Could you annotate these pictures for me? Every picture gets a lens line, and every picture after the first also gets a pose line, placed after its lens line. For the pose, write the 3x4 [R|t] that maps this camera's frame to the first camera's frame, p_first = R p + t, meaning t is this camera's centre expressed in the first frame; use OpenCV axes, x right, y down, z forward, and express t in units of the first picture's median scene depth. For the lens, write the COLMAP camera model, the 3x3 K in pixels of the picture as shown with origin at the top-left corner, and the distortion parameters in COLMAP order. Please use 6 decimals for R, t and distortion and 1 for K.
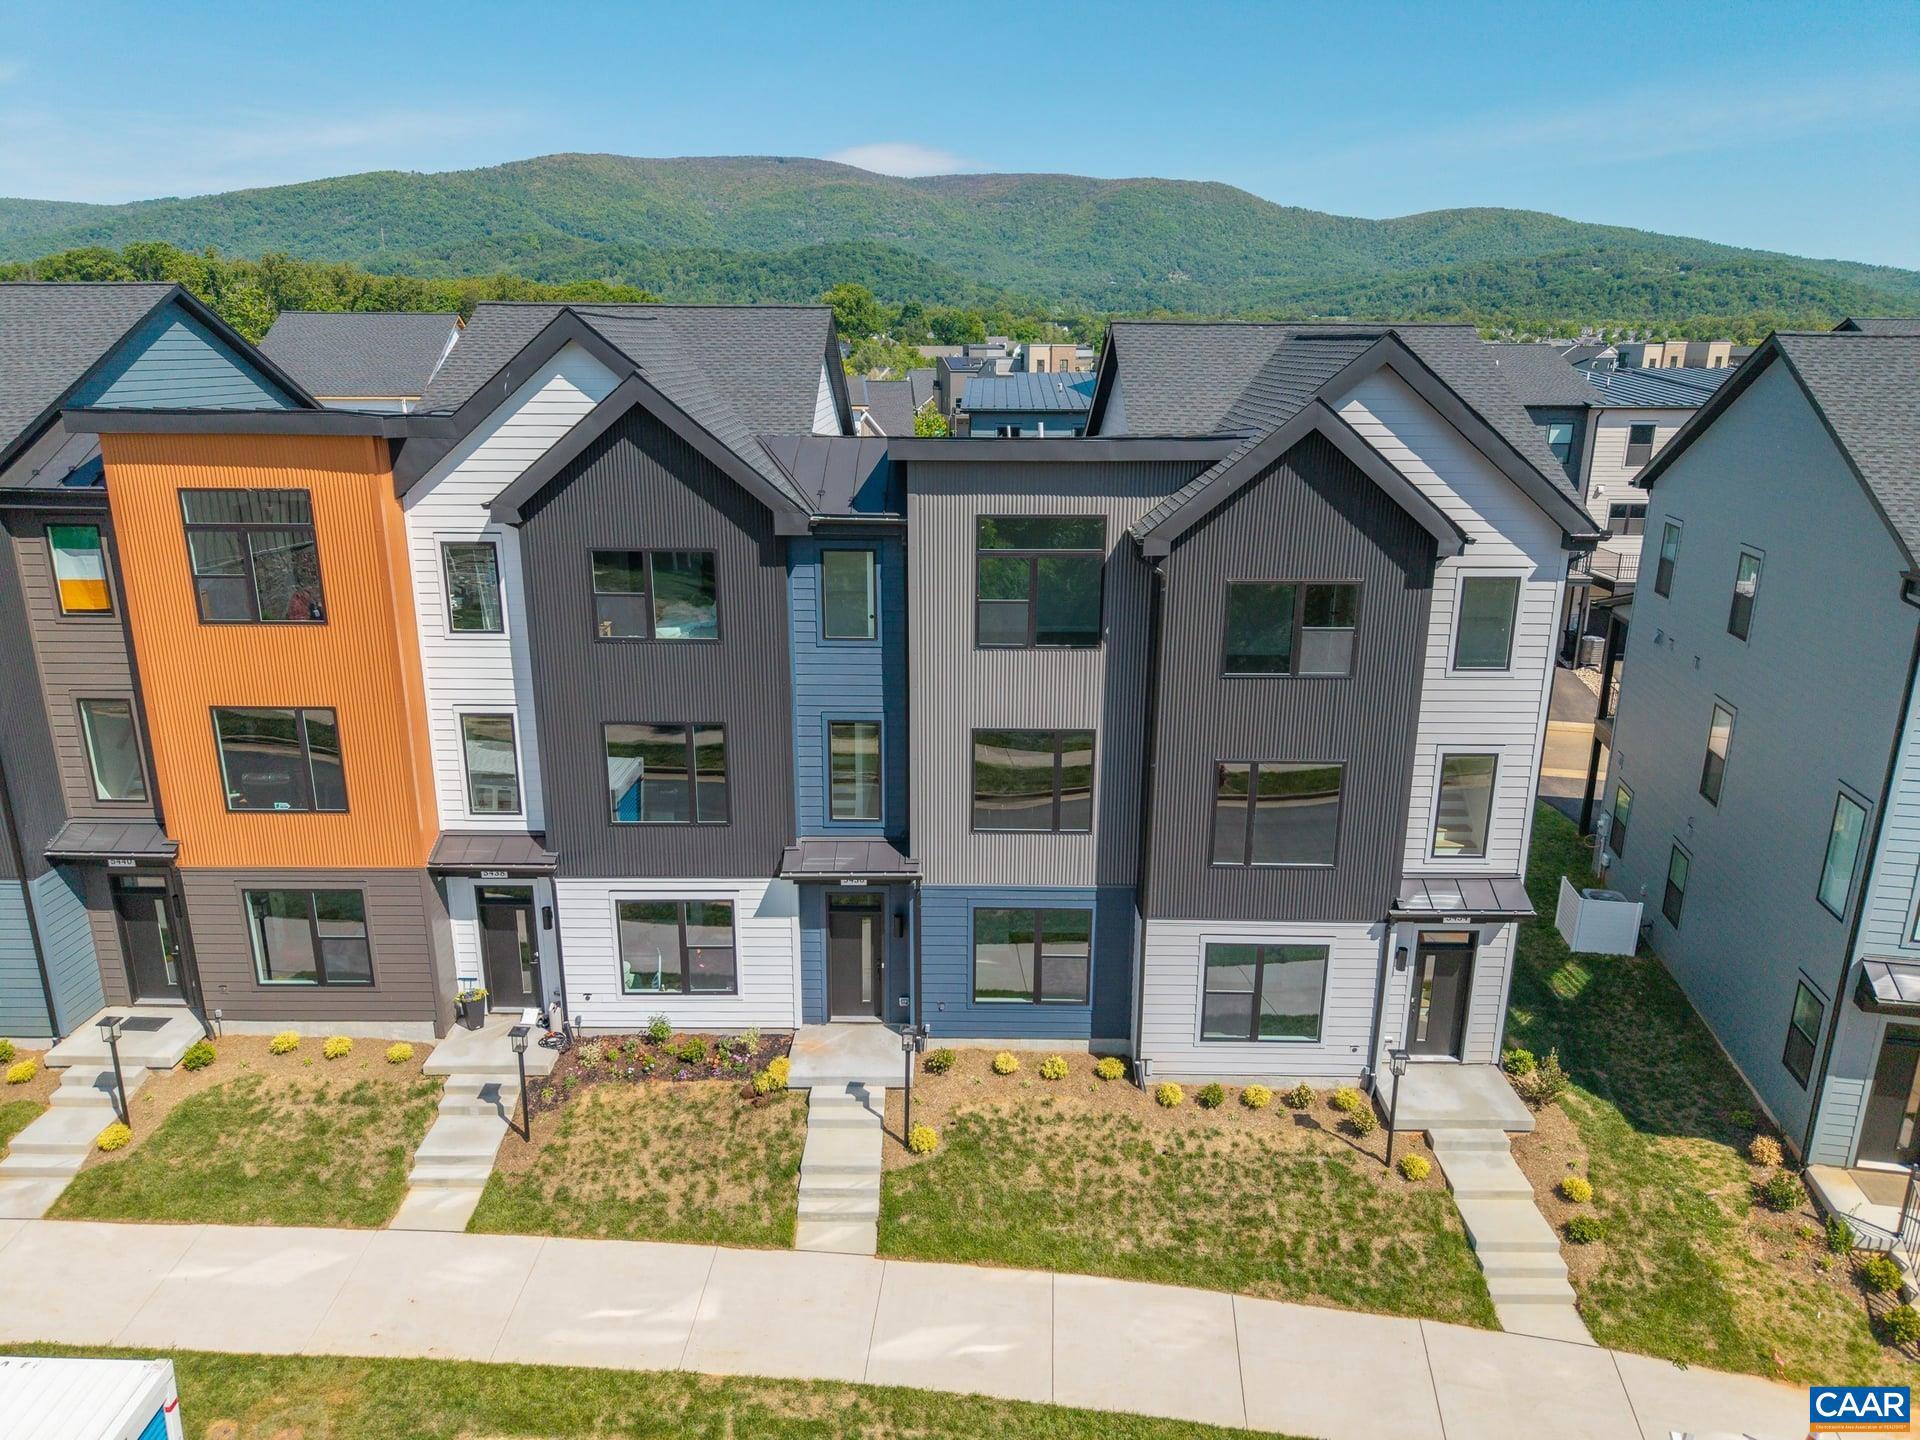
lens RADIAL K [[1335.4, 0, 958.3], [0, 1335.4, 689.5], [0, 0, 1]] dist [0.011986, -0.012203]
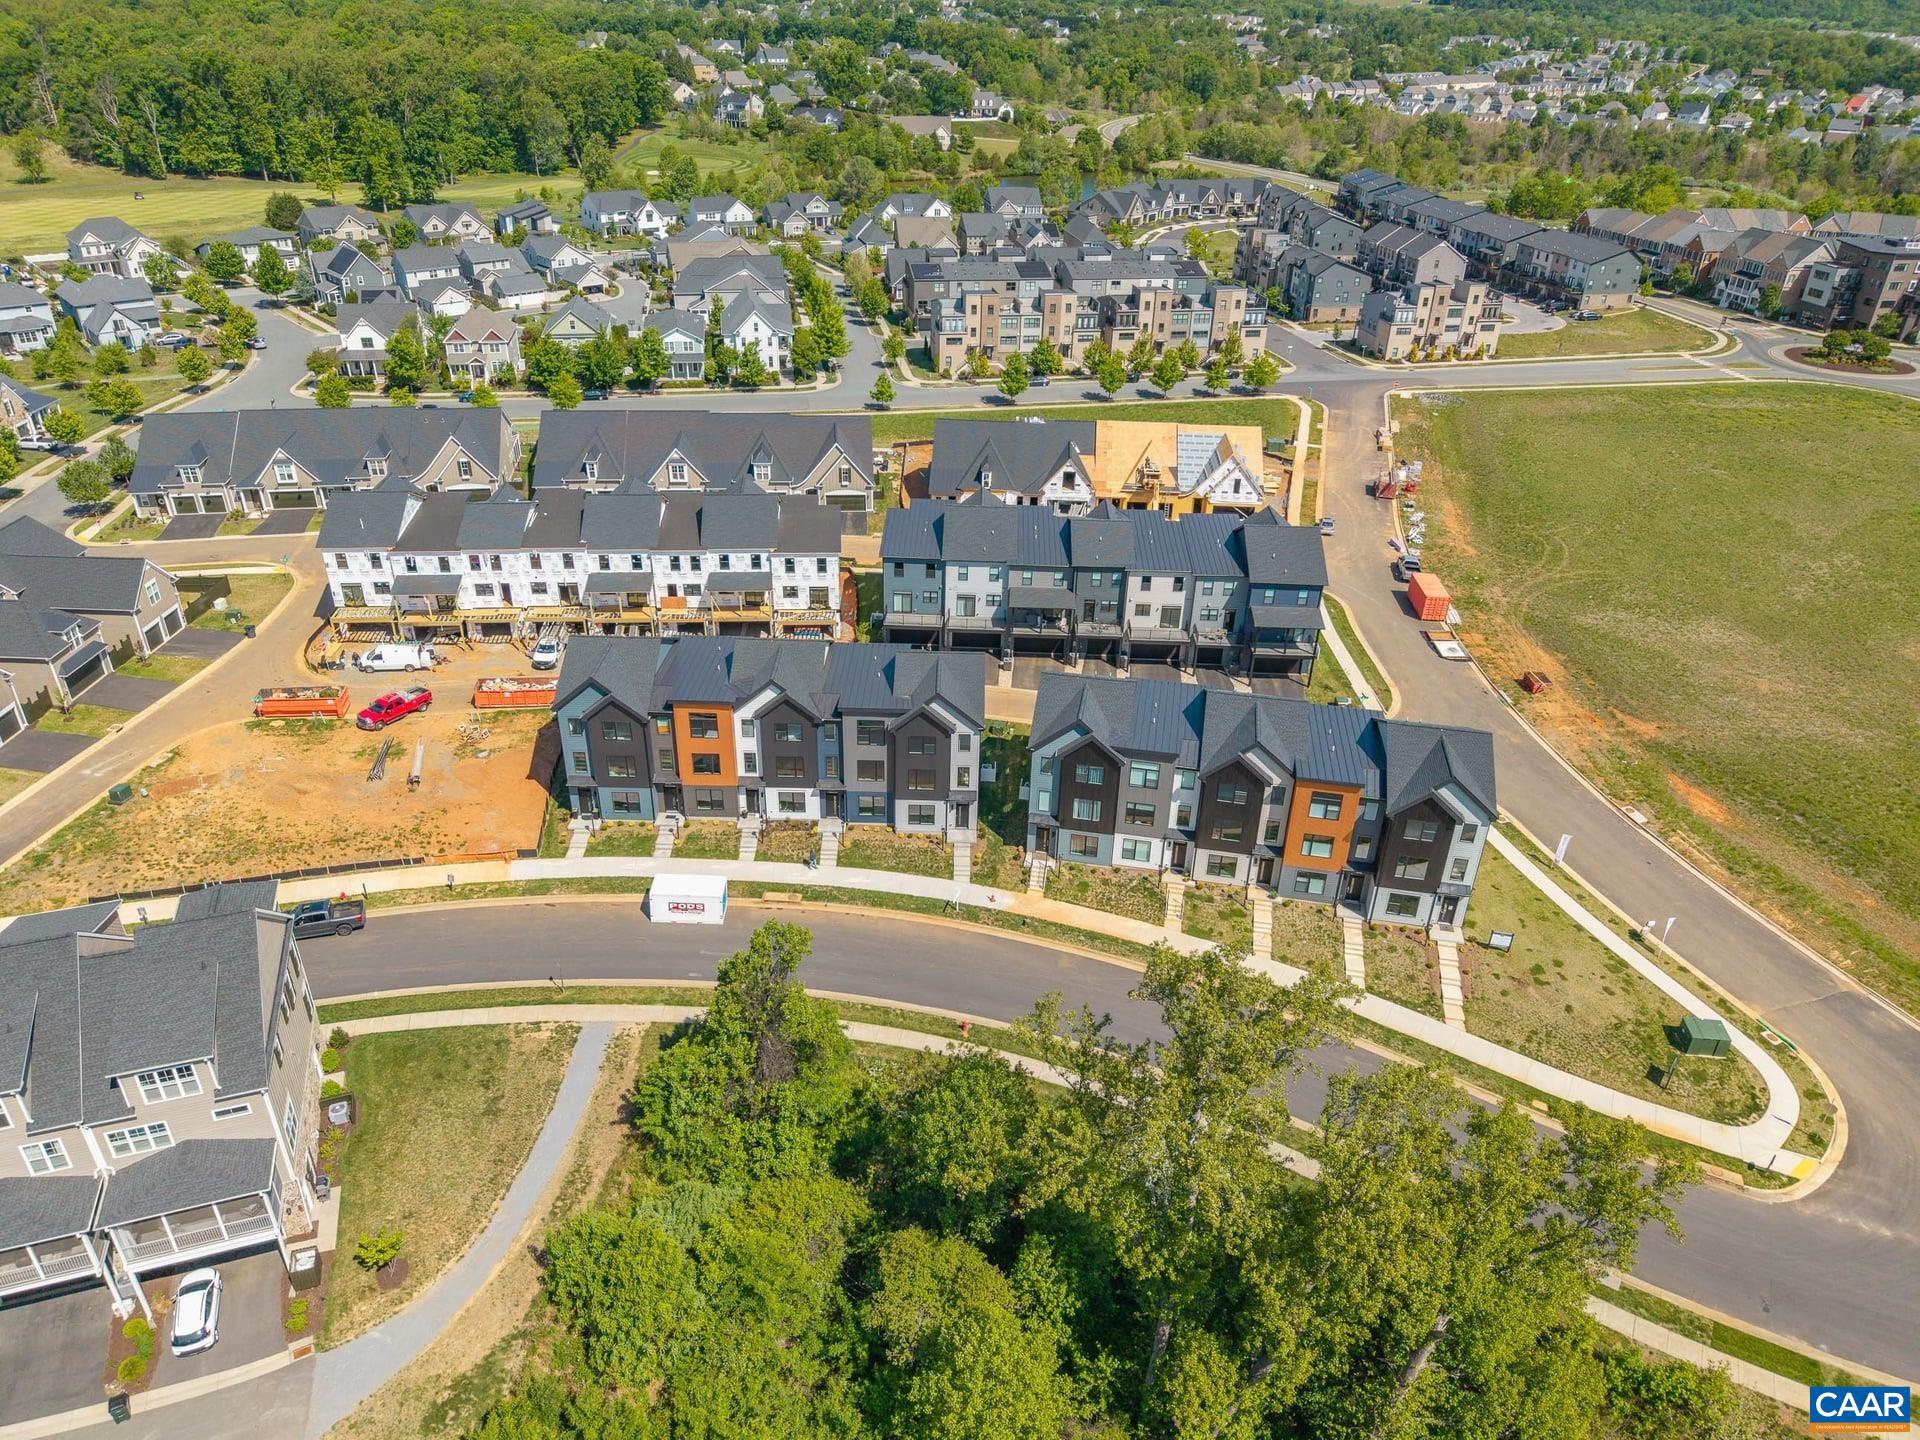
lens RADIAL K [[1324.8, 0, 960.0], [0, 1324.8, 720.0], [0, 0, 1]] dist [0.071276, -0.096023]
pose [[0.999844, 0.016500, 0.006306, 0.327532], [-0.017540, 0.969677, 0.243759, -1.201442], [-0.002093, -0.243831, 0.969815, -3.336356]]
